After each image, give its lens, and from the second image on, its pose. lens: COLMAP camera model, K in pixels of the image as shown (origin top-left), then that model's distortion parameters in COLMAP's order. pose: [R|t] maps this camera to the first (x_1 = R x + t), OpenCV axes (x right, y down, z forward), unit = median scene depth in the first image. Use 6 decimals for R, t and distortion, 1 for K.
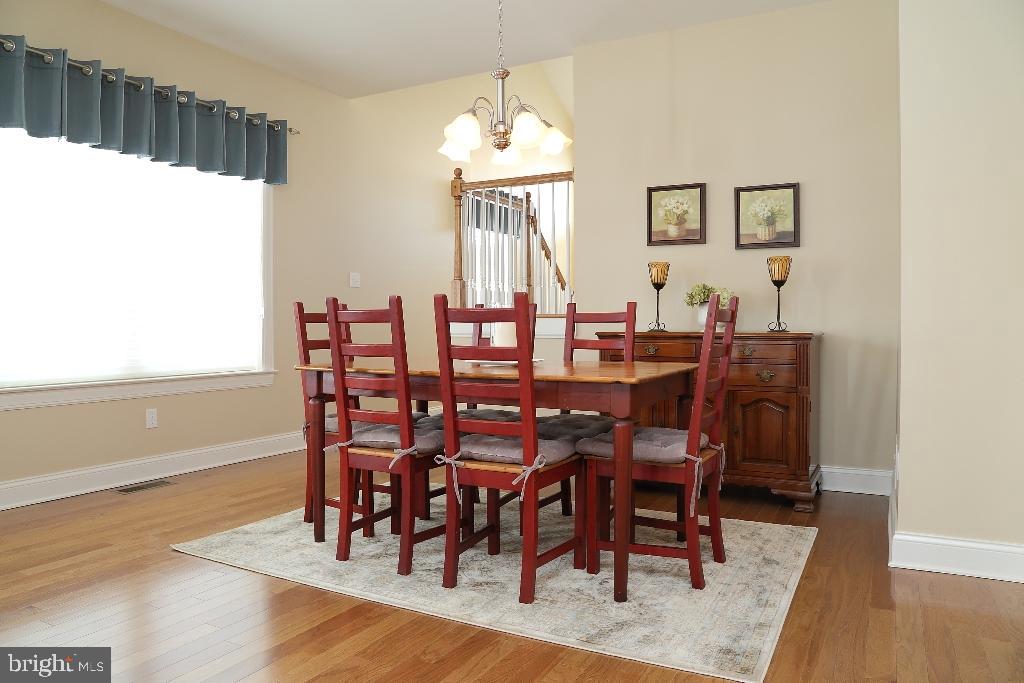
lens RADIAL K [[726.8, 0, 512.0], [0, 726.8, 341.5], [0, 0, 1]] dist [-0.127992, 0.073288]
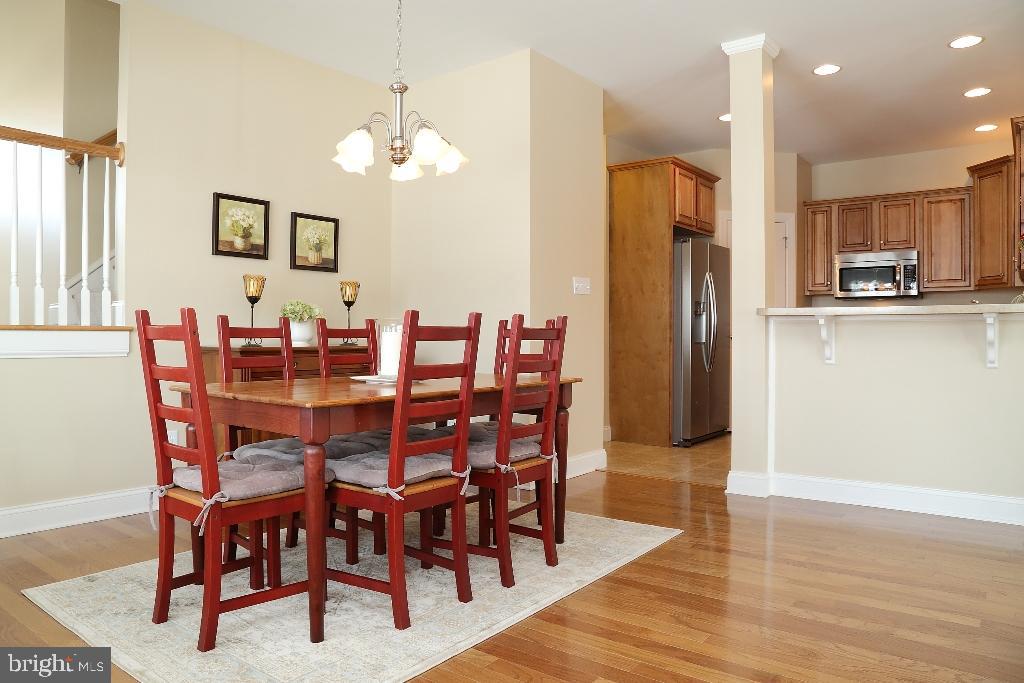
lens RADIAL K [[707.8, 0, 517.3], [0, 707.8, 340.8], [0, 0, 1]] dist [-0.122473, 0.072349]
pose [[0.158029, -0.006534, 0.987413, -0.683162], [0.018039, 0.999830, 0.003729, -0.018836], [-0.987270, 0.017222, 0.158120, 0.508740]]
